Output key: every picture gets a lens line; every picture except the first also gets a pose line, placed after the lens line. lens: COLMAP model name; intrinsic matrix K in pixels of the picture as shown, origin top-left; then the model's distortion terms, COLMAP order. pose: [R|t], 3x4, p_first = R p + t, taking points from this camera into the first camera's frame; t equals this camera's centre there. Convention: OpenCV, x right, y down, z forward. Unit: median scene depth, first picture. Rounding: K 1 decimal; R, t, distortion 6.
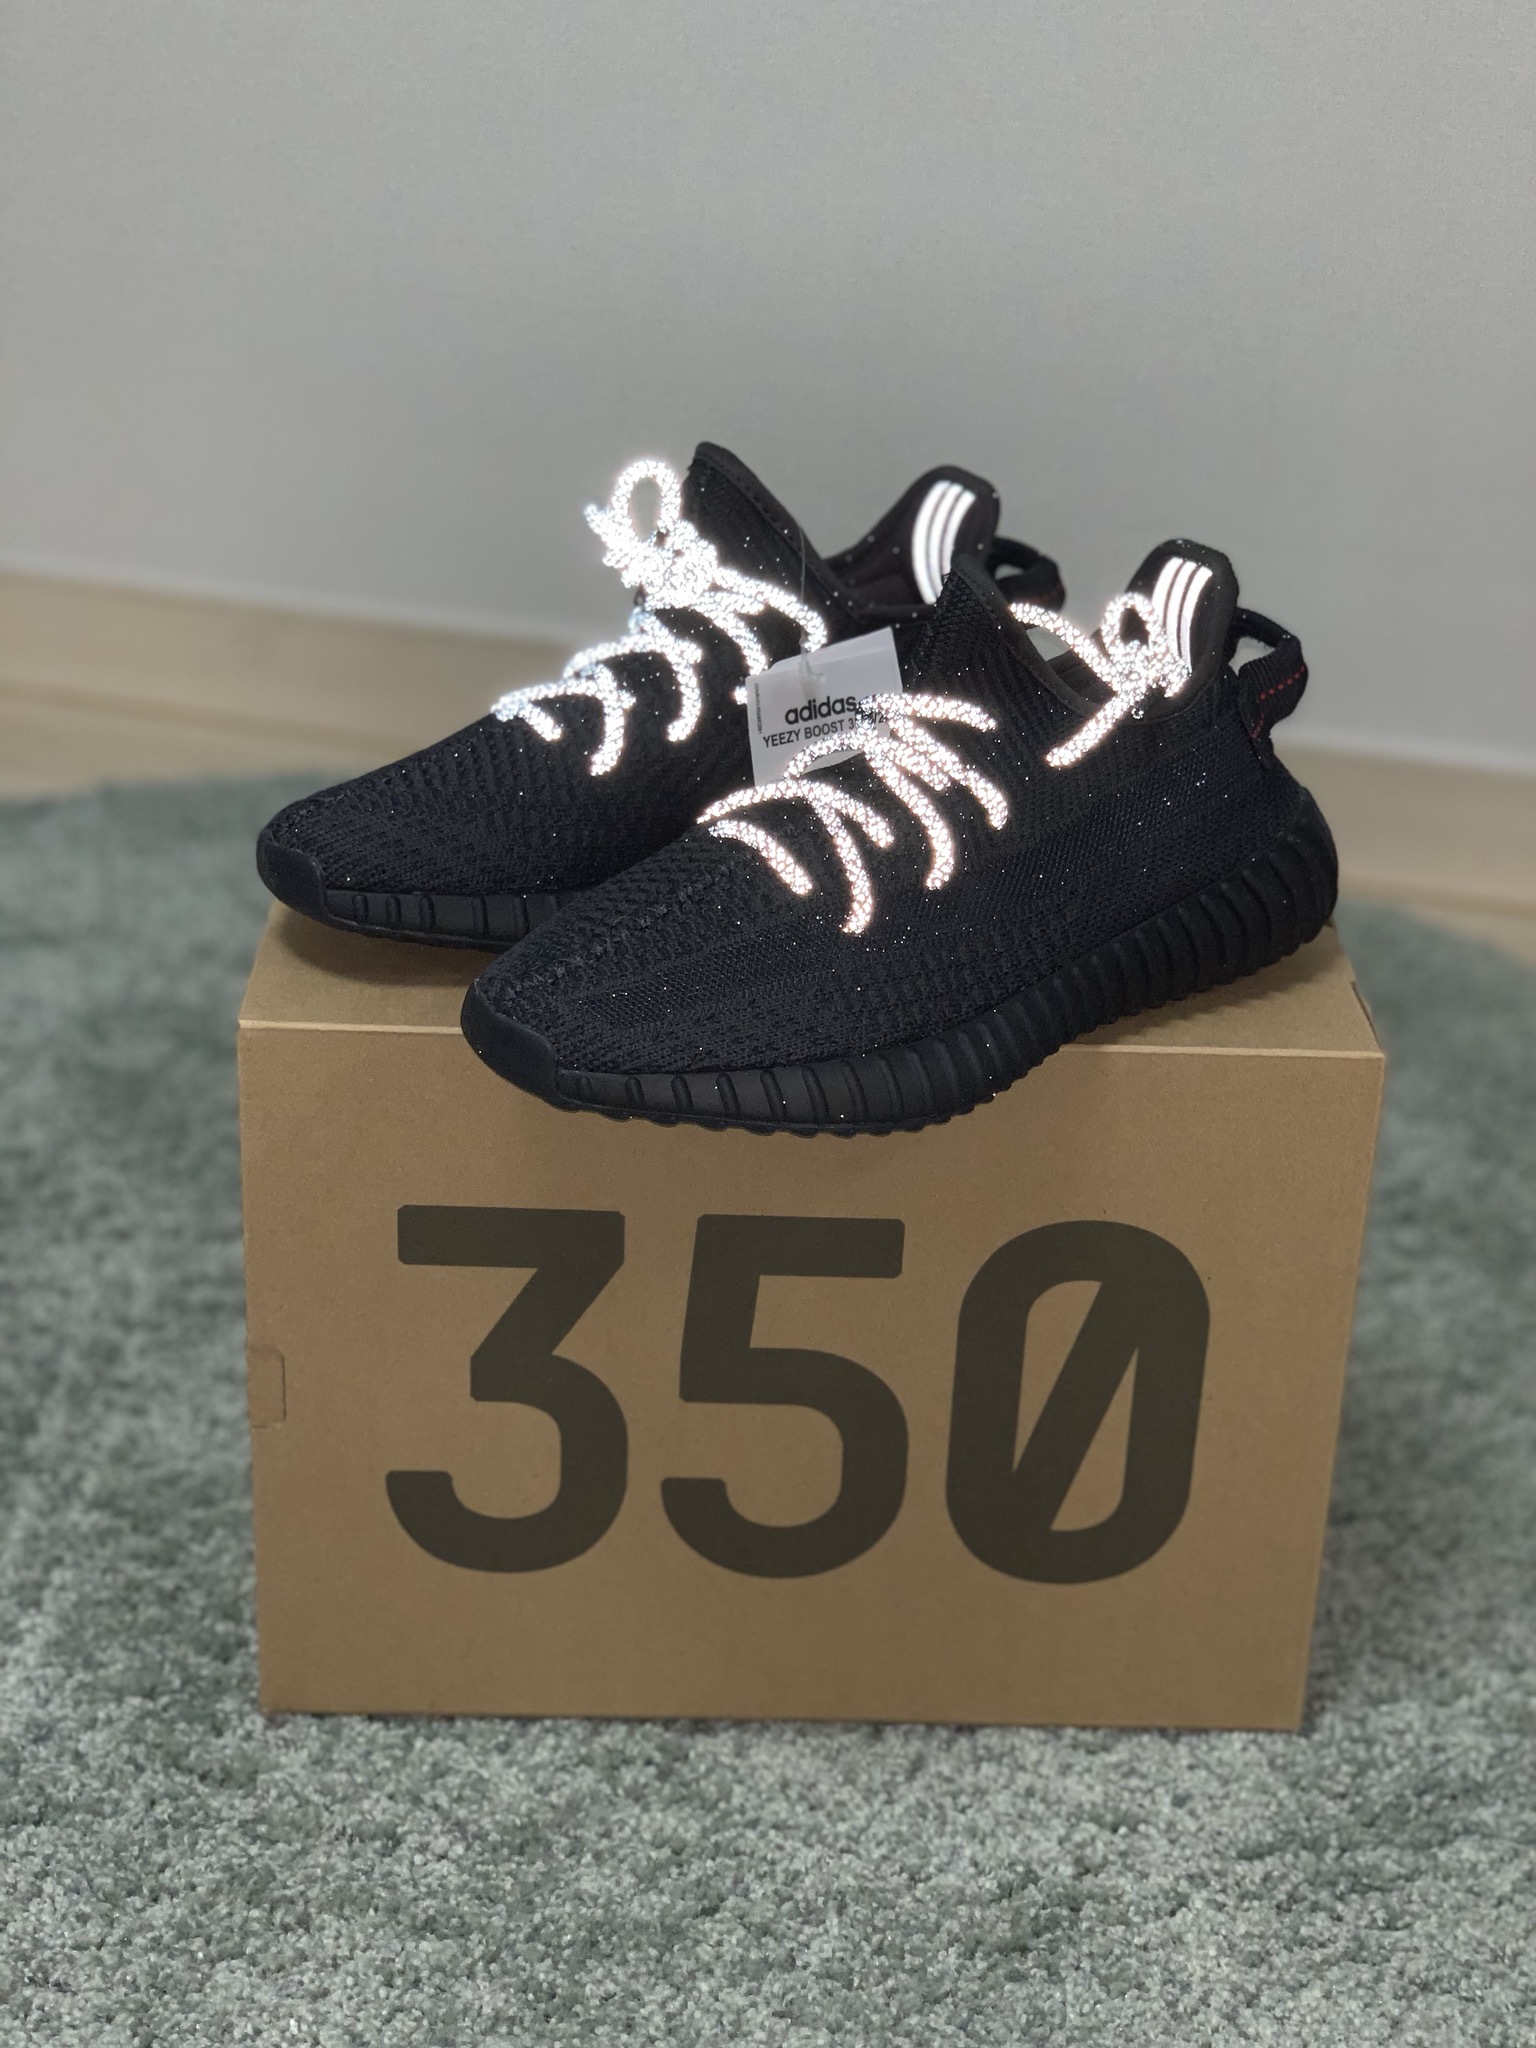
lens RADIAL K [[3254.6, 0, 768.0], [0, 3254.6, 1024.0], [0, 0, 1]] dist [-0.005340, -0.182531]
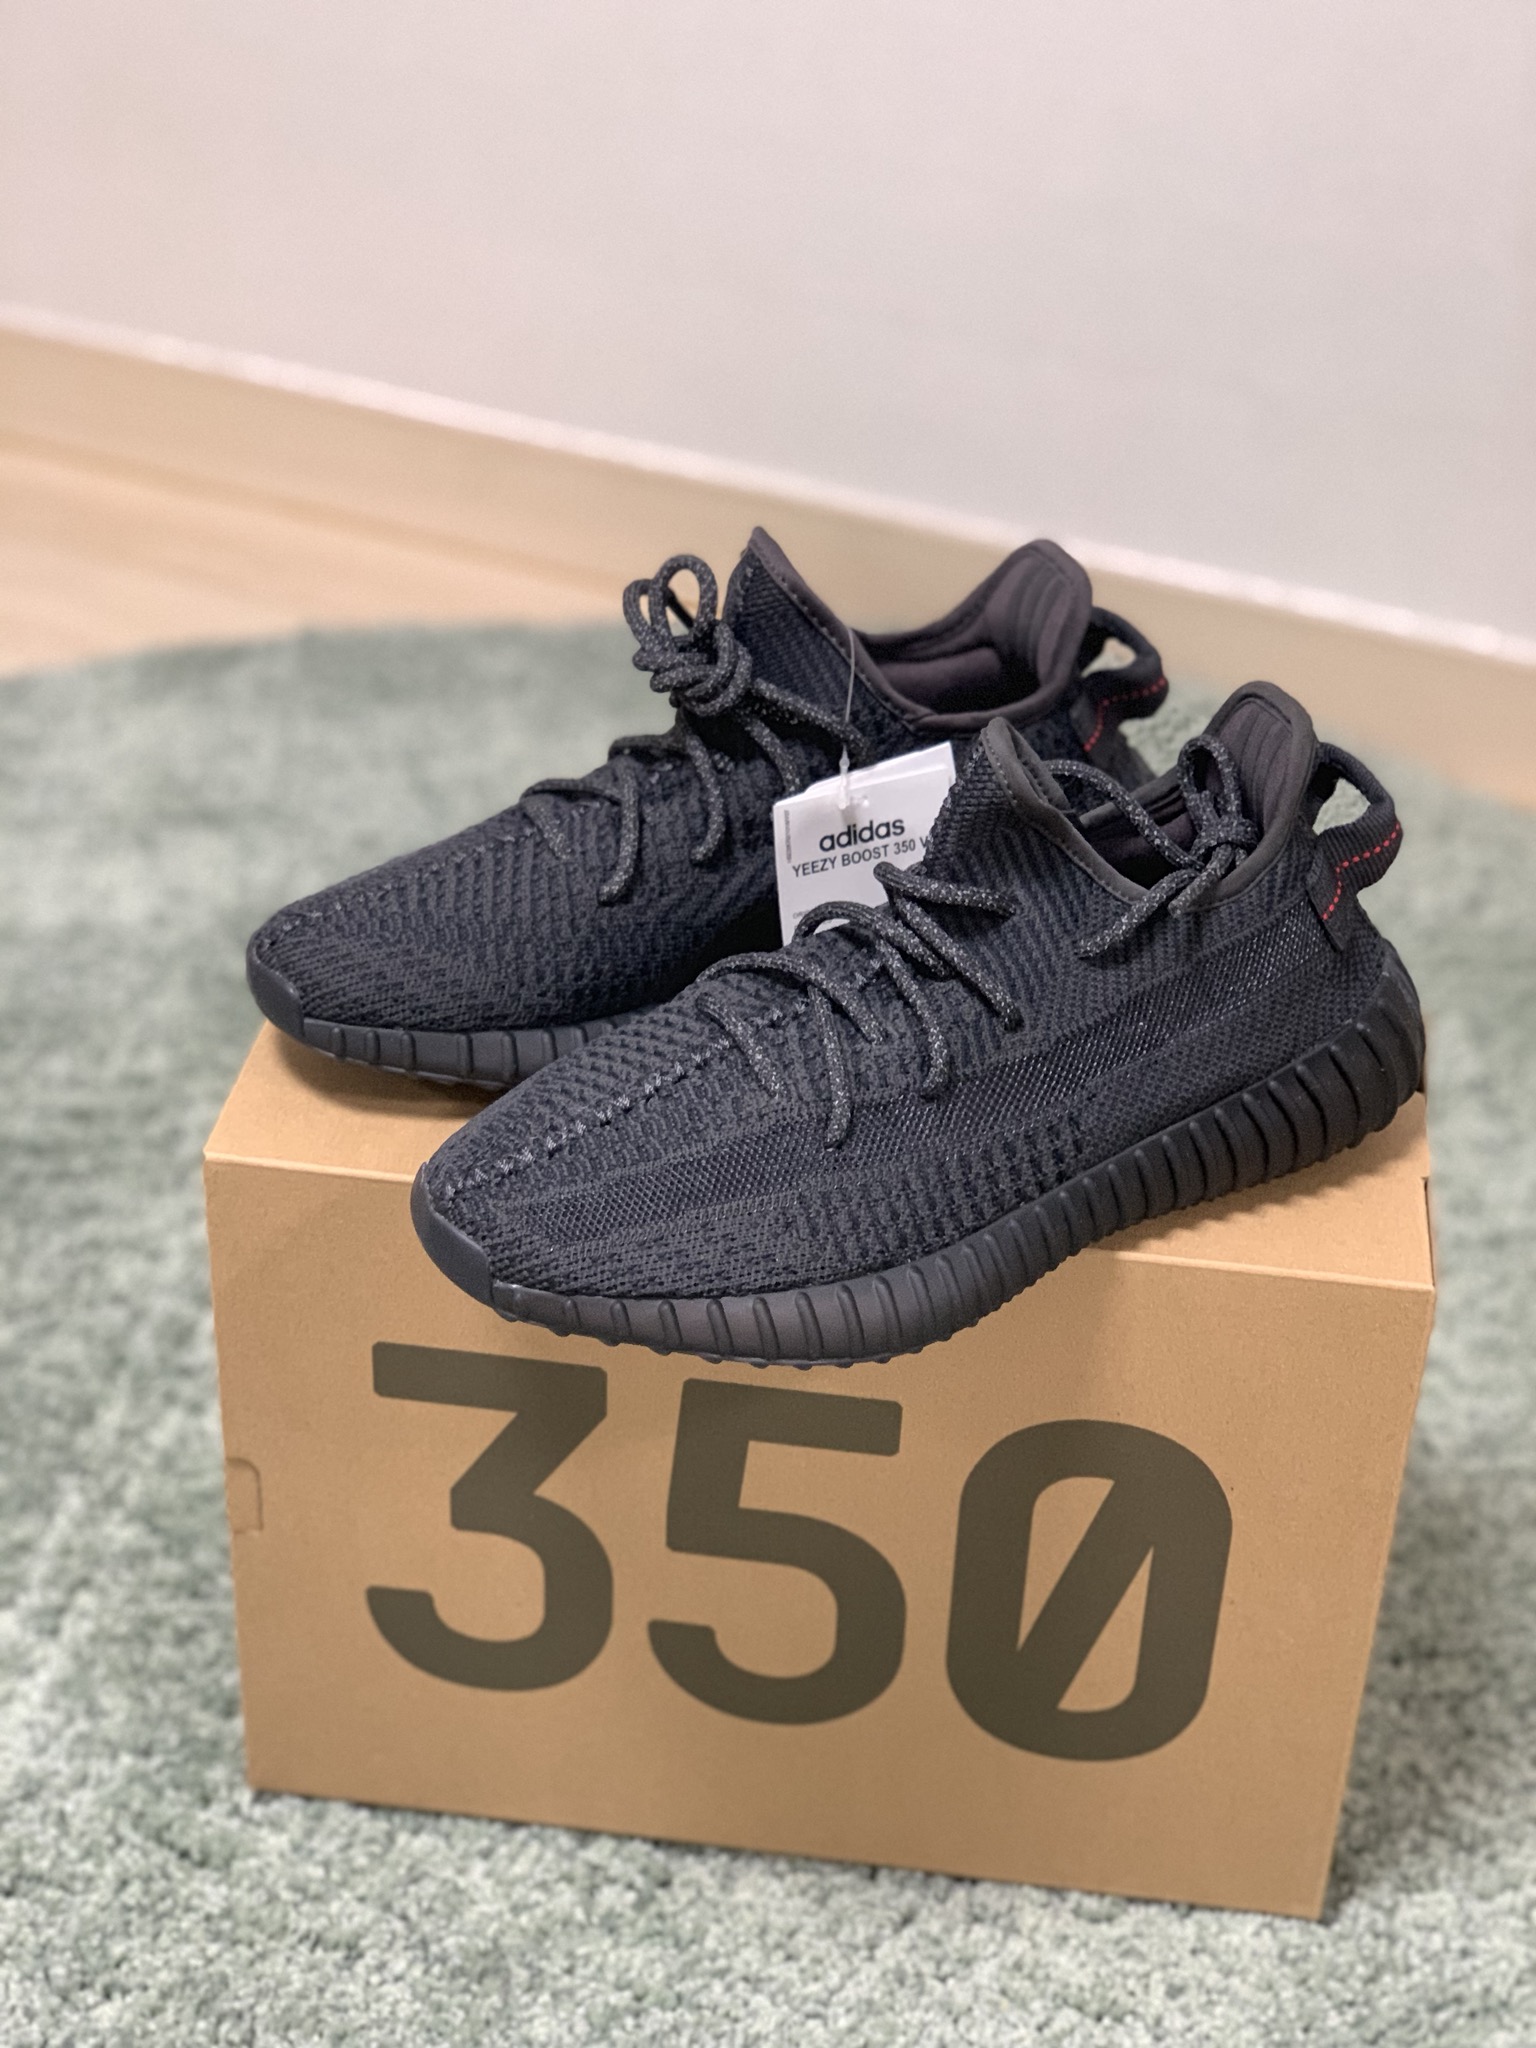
lens RADIAL K [[3254.6, 0, 768.0], [0, 3254.6, 1024.0], [0, 0, 1]] dist [-0.005340, -0.182531]
pose [[0.988695, 0.078481, -0.127761, 0.108959], [-0.060845, 0.988767, 0.136523, -0.163861], [0.137040, -0.127206, 0.982364, 0.088428]]
